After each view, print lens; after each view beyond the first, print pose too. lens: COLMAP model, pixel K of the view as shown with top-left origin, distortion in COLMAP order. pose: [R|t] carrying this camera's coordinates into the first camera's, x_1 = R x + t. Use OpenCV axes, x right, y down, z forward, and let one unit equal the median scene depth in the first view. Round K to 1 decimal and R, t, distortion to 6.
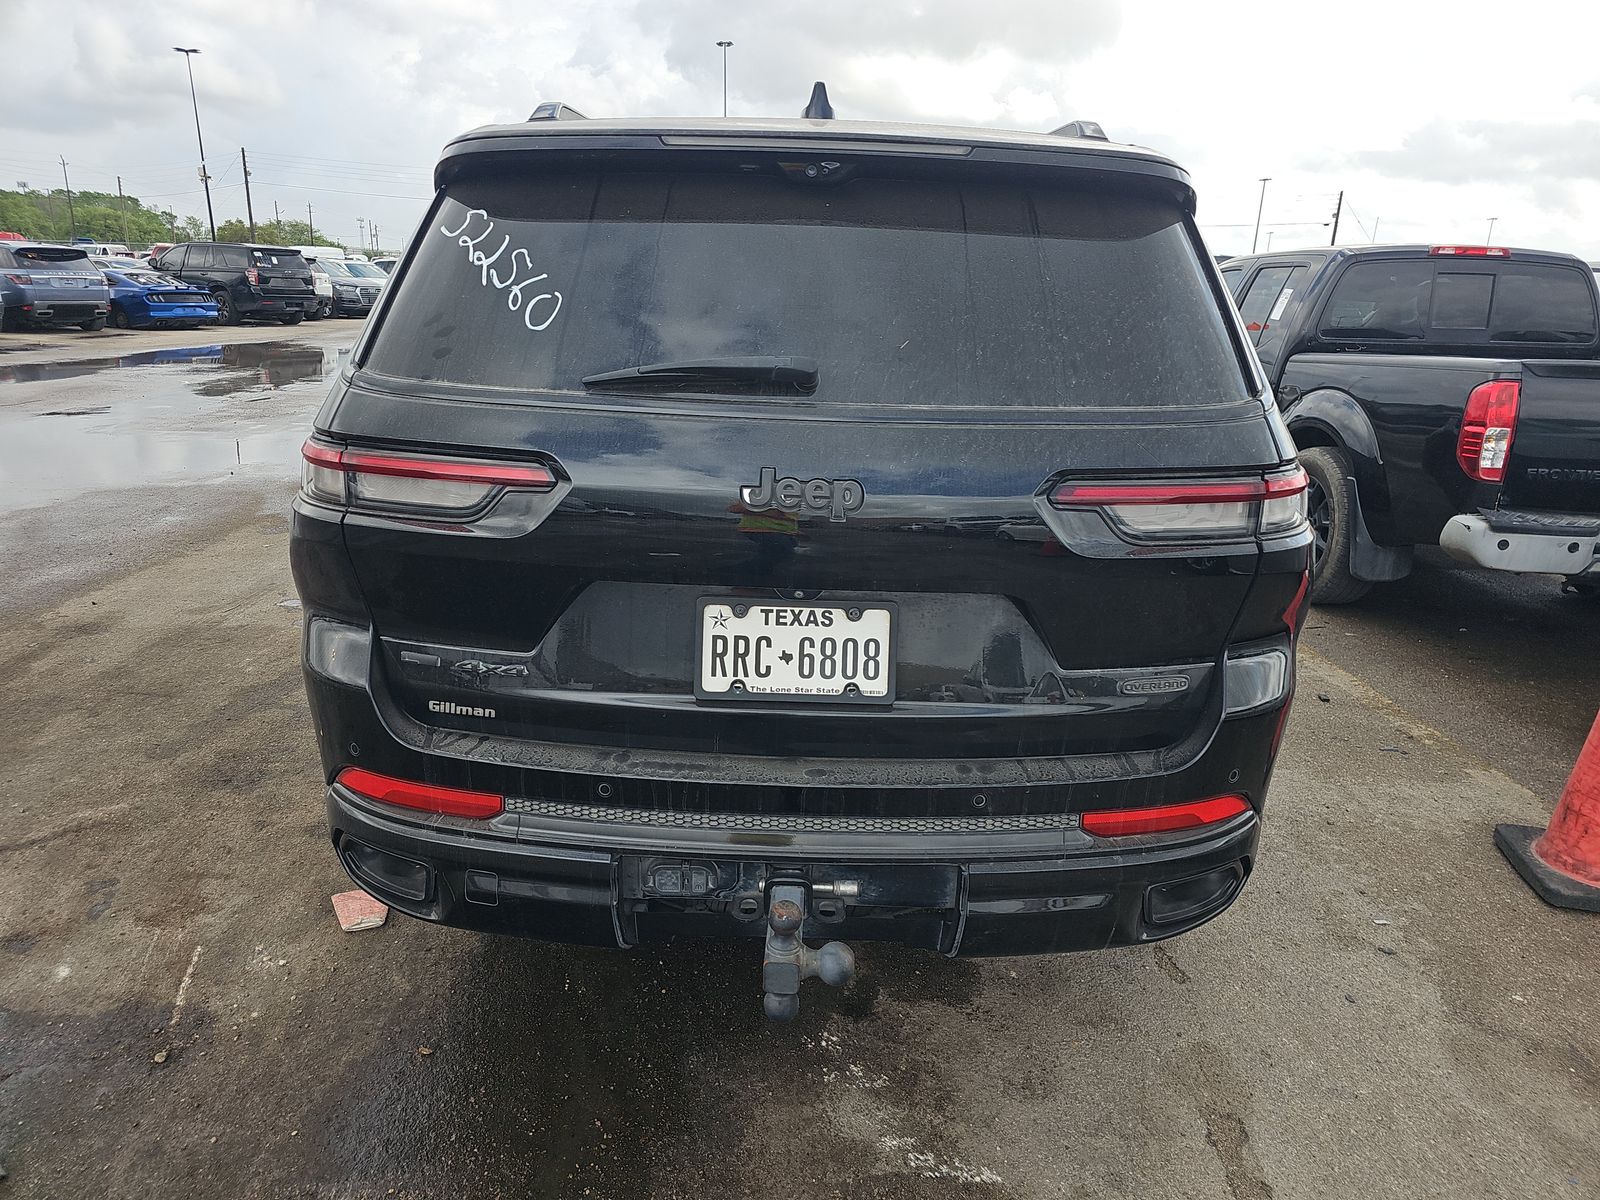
lens RADIAL K [[1089.2, 0, 810.1], [0, 1089.2, 607.7], [0, 0, 1]] dist [0.022697, -0.010609]
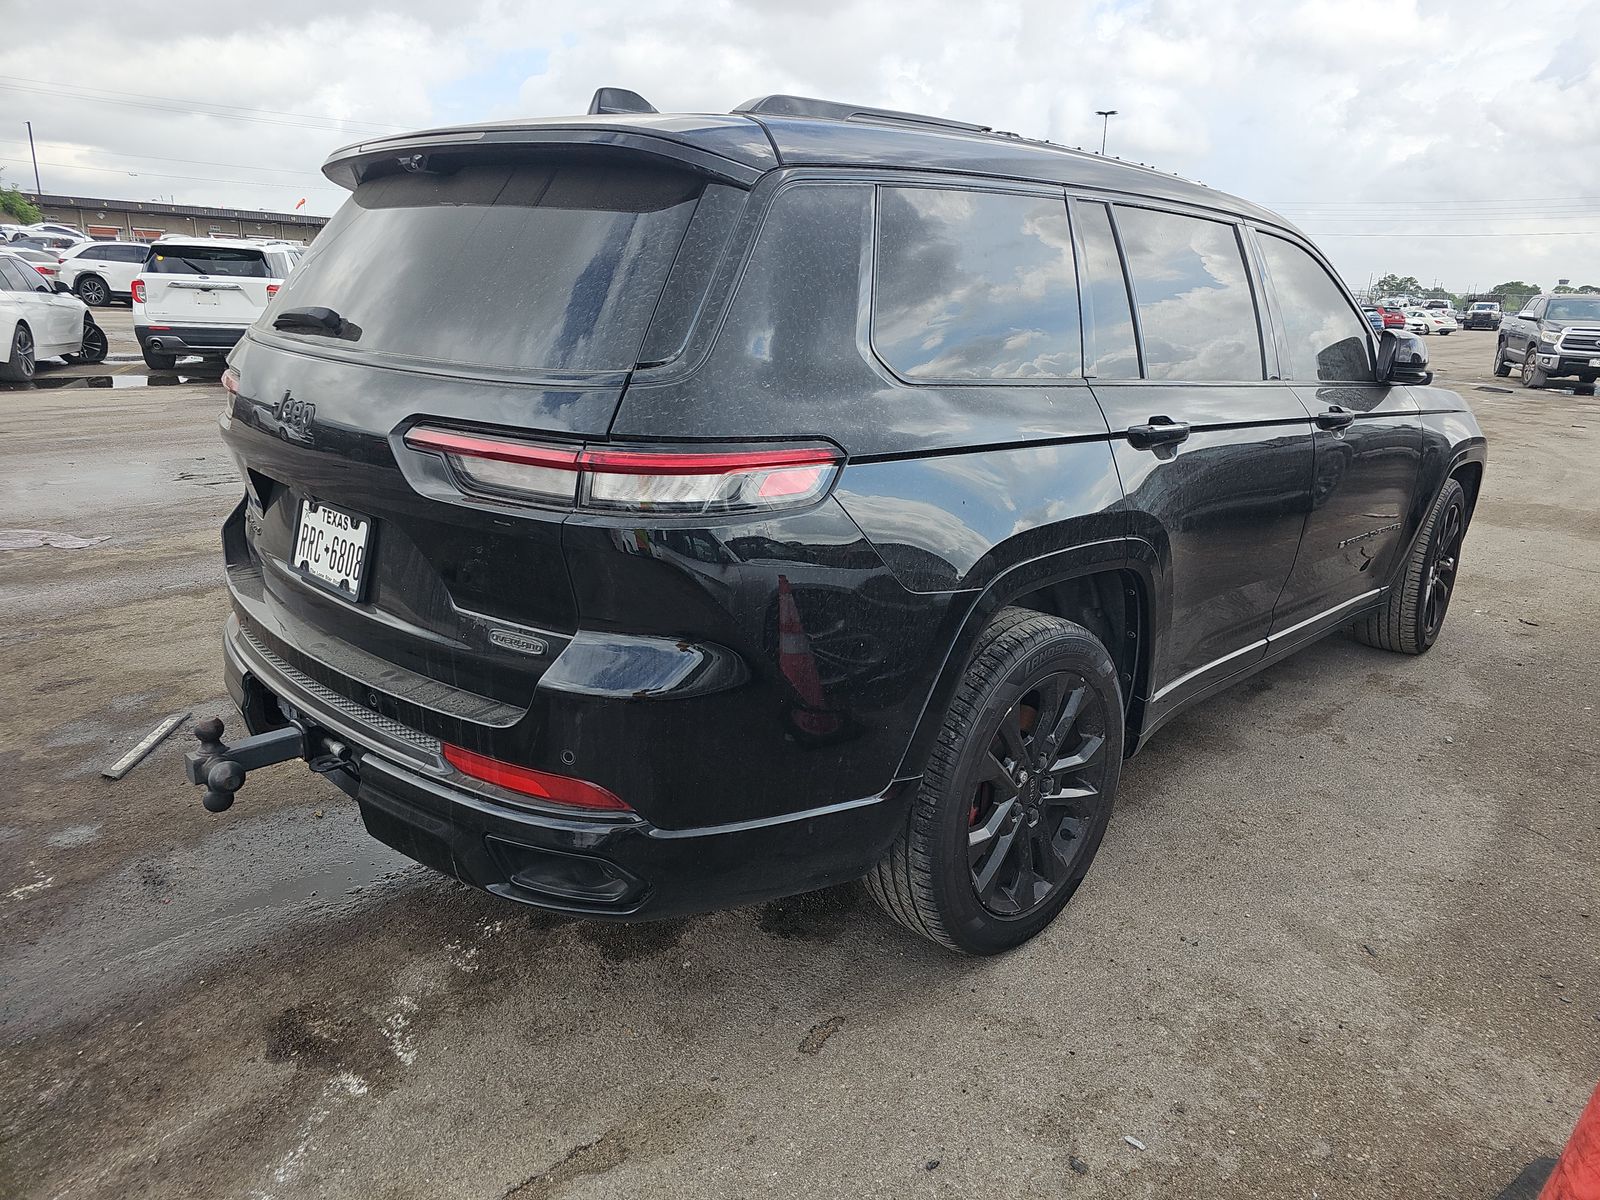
lens RADIAL K [[1089.2, 0, 835.4], [0, 1089.2, 606.7], [0, 0, 1]] dist [0.022697, -0.010609]
pose [[0.722343, 0.195651, -0.663281, 1.224335], [-0.218740, 0.974540, 0.049246, -0.078712], [0.656029, 0.109513, 0.746748, 0.447365]]
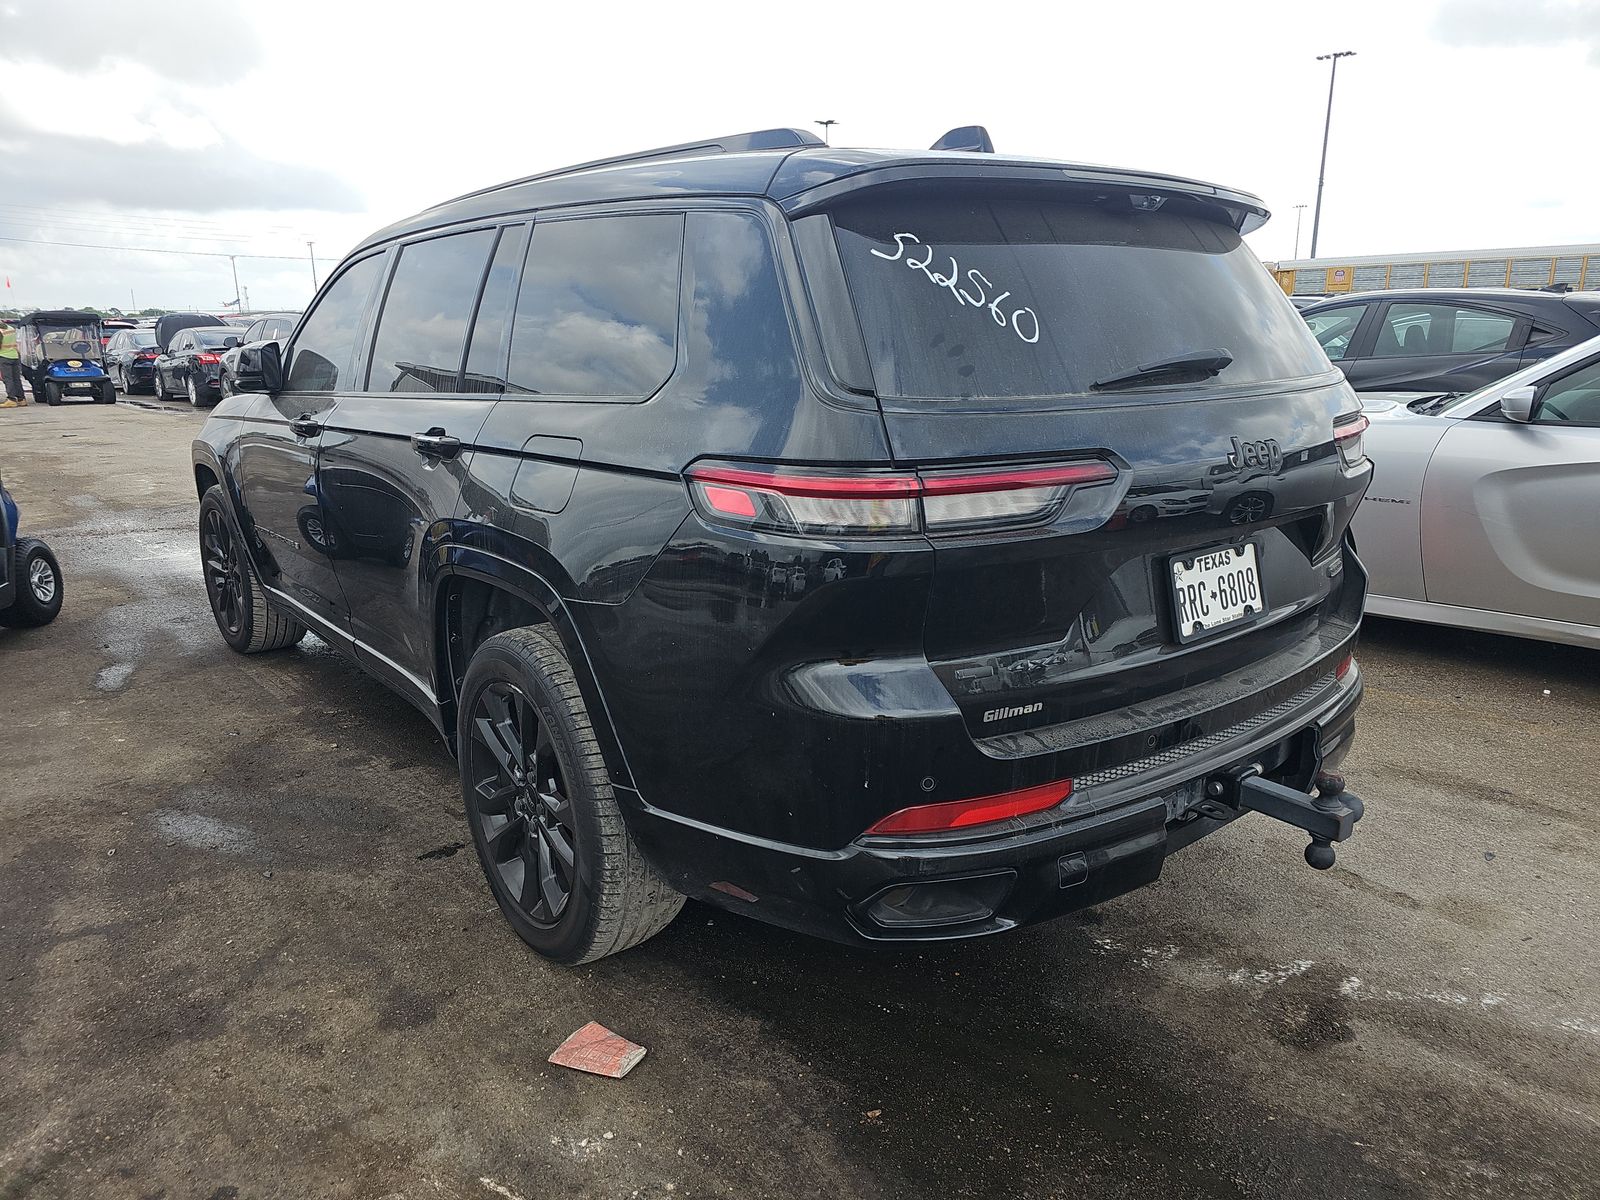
lens RADIAL K [[1089.2, 0, 799.0], [0, 1089.2, 597.0], [0, 0, 1]] dist [0.022697, -0.010609]
pose [[0.771237, -0.192928, 0.606608, -1.108760], [0.215708, 0.975791, 0.036095, -0.095860], [-0.598886, 0.103013, 0.794181, 0.301658]]
